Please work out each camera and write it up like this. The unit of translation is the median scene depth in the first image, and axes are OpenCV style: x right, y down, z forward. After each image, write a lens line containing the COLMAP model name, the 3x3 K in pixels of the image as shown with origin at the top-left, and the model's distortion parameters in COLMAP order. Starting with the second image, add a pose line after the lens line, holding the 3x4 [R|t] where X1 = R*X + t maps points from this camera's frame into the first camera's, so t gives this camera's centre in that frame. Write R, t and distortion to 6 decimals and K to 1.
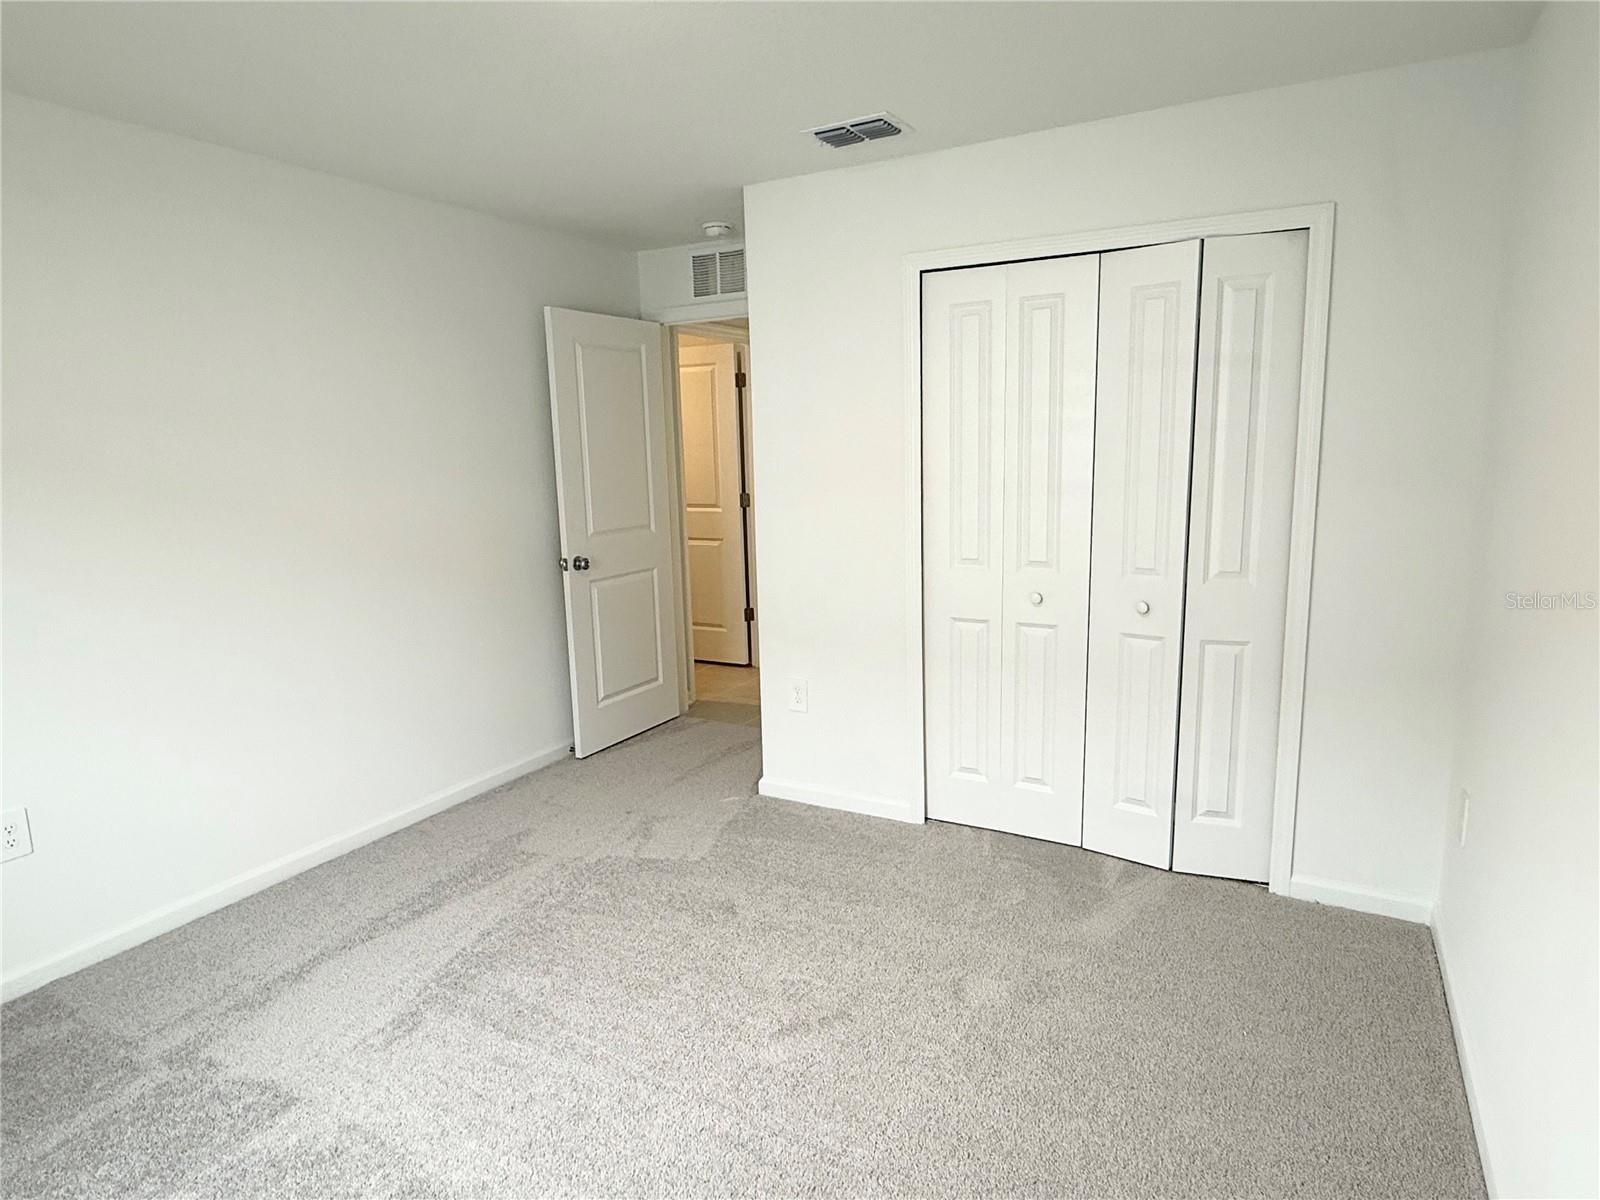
lens RADIAL K [[920.0, 0, 800.0], [0, 920.0, 600.0], [0, 0, 1]] dist [-0.005812, -0.000625]
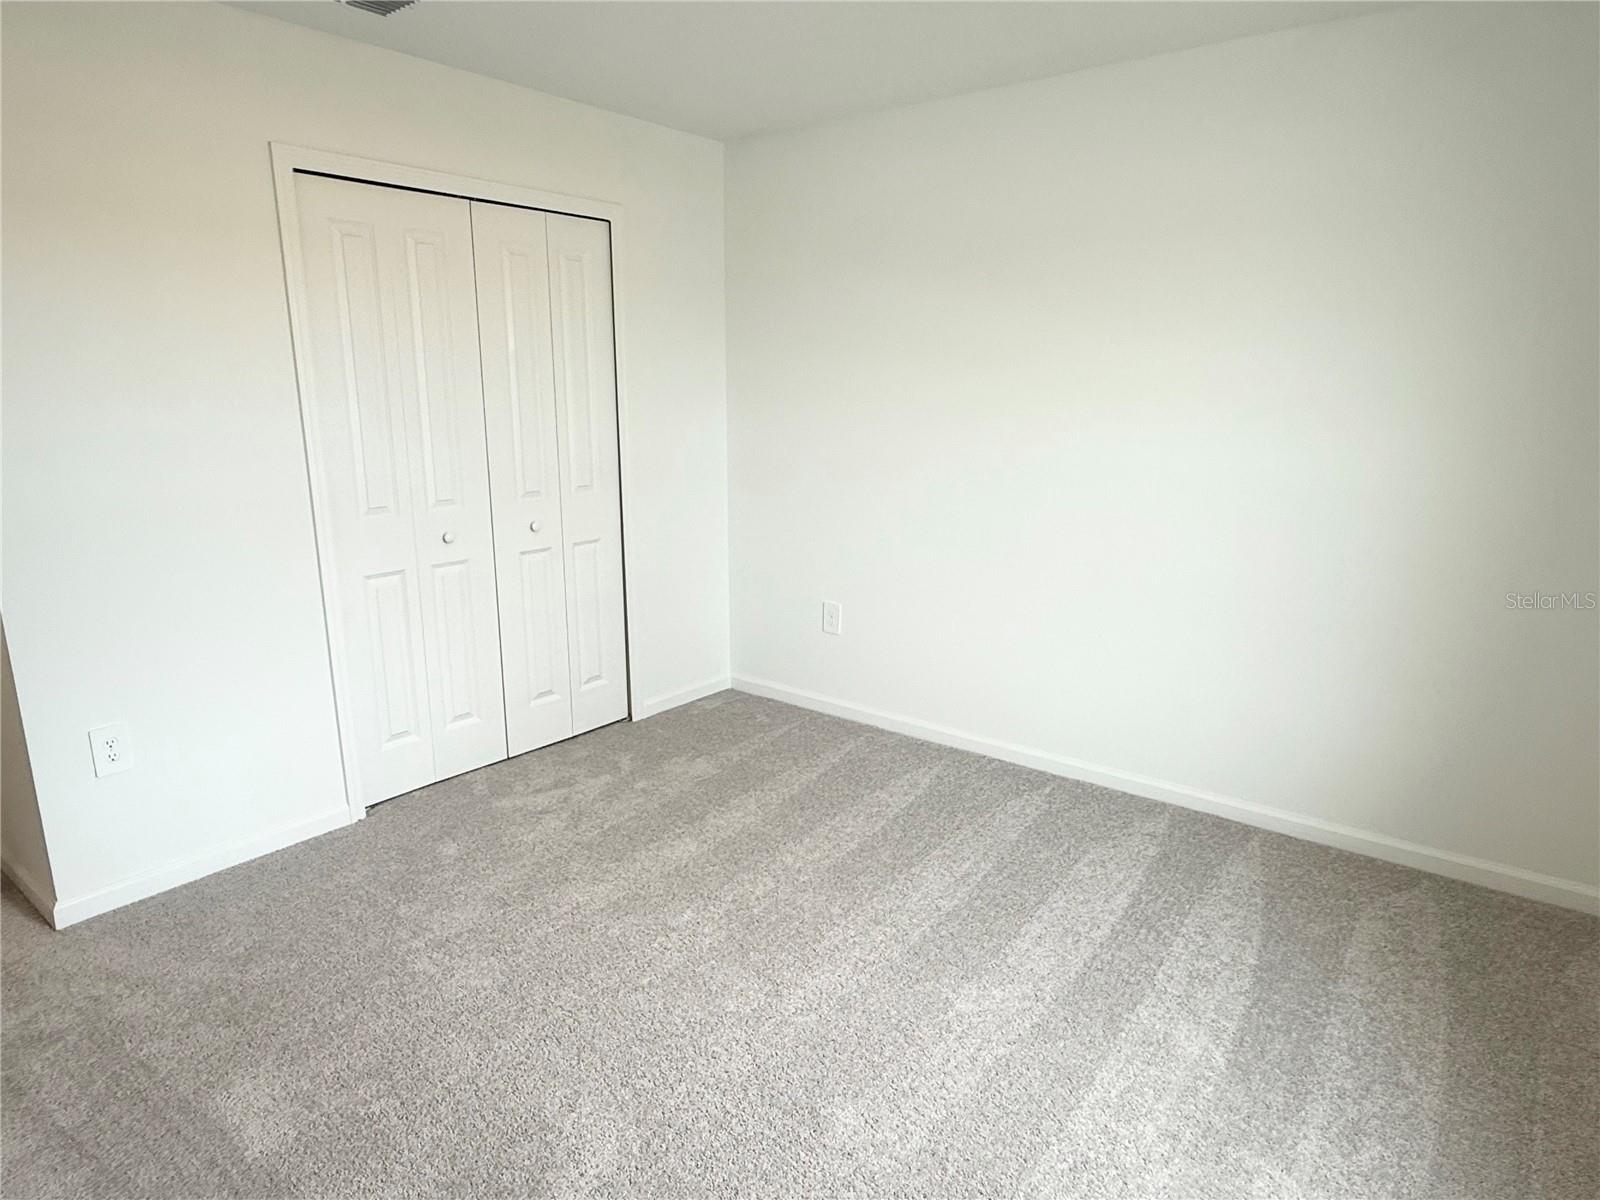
lens RADIAL K [[920.0, 0, 800.0], [0, 920.0, 600.0], [0, 0, 1]] dist [-0.005812, -0.000625]
pose [[0.184026, -0.211091, 0.959987, -0.695669], [0.155556, 0.970613, 0.183608, -0.063583], [-0.970534, 0.115543, 0.211454, 0.442853]]
